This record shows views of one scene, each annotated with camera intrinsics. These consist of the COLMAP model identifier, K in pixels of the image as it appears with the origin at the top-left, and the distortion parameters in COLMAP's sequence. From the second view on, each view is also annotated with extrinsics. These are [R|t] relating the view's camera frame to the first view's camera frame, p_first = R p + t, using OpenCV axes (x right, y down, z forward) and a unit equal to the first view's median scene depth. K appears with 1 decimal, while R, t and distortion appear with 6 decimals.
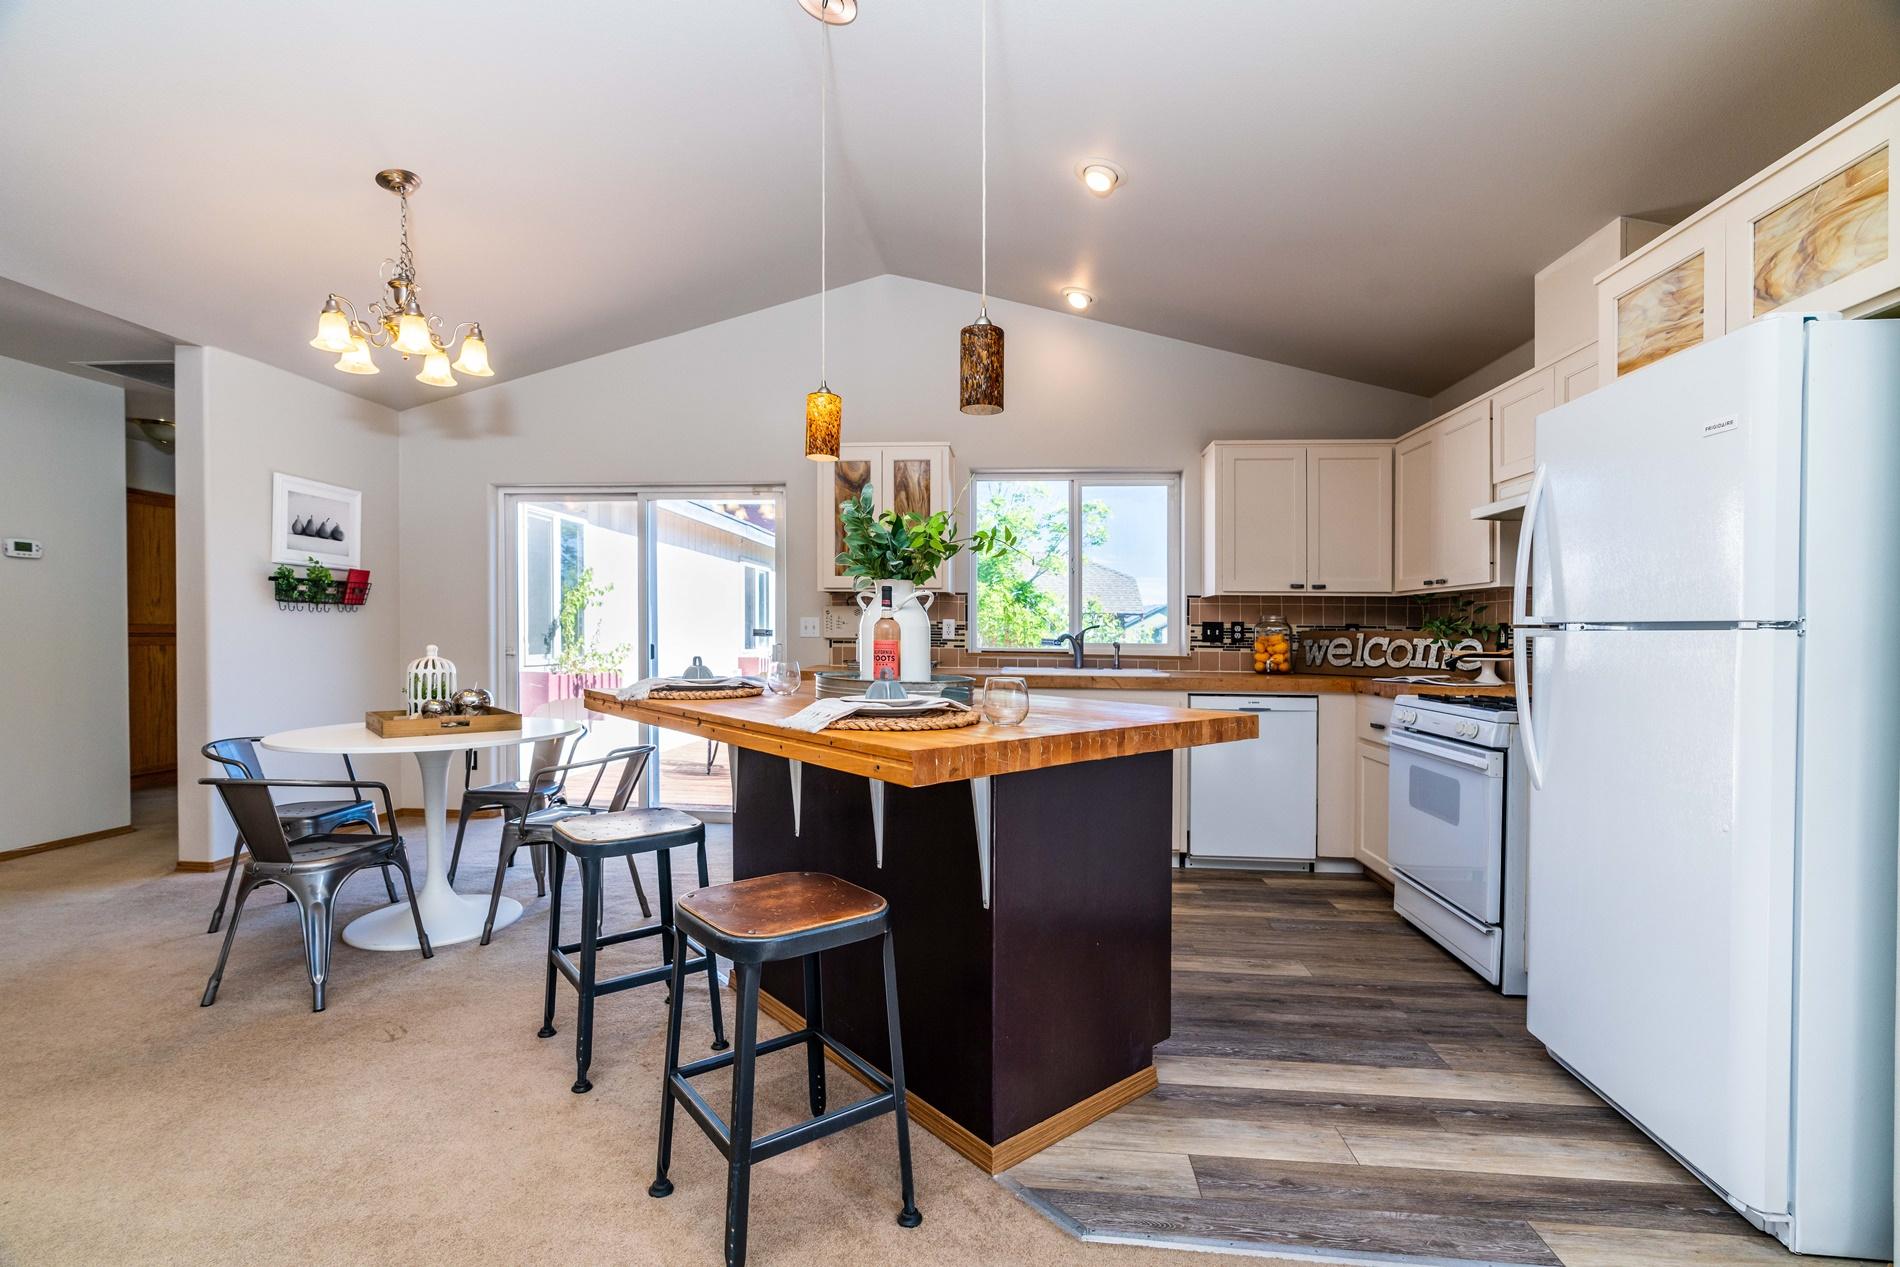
lens RADIAL K [[842.7, 0, 966.9], [0, 842.7, 628.1], [0, 0, 1]] dist [-0.001199, 0.000345]
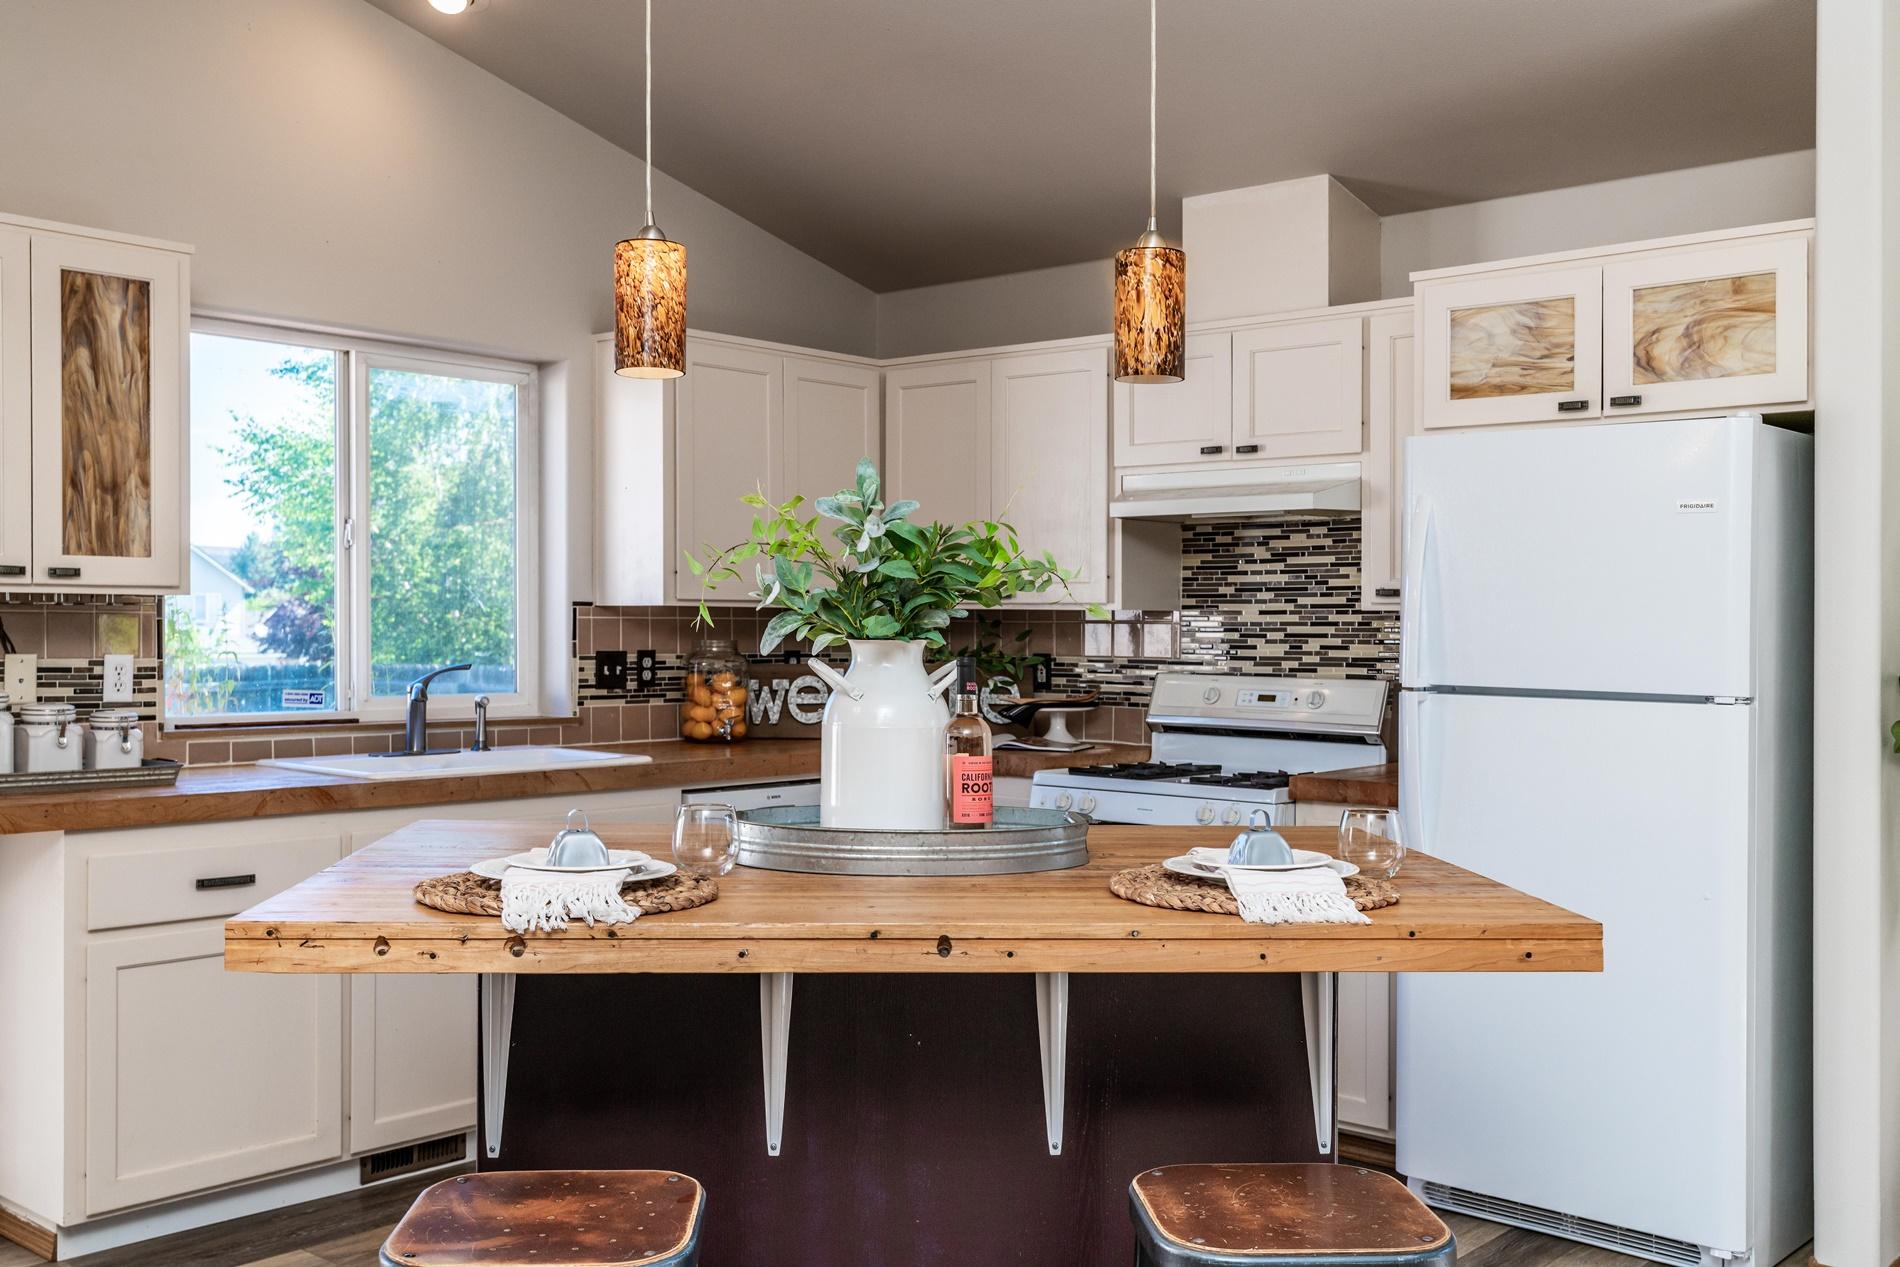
lens RADIAL K [[1772.3, 0, 953.4], [0, 1772.3, 609.2], [0, 0, 1]] dist [-0.001386, 0.000529]
pose [[0.608926, 0.001887, 0.793225, -1.025010], [-0.007033, 0.999971, 0.003020, -0.084456], [-0.793196, -0.007417, 0.608921, 0.295113]]
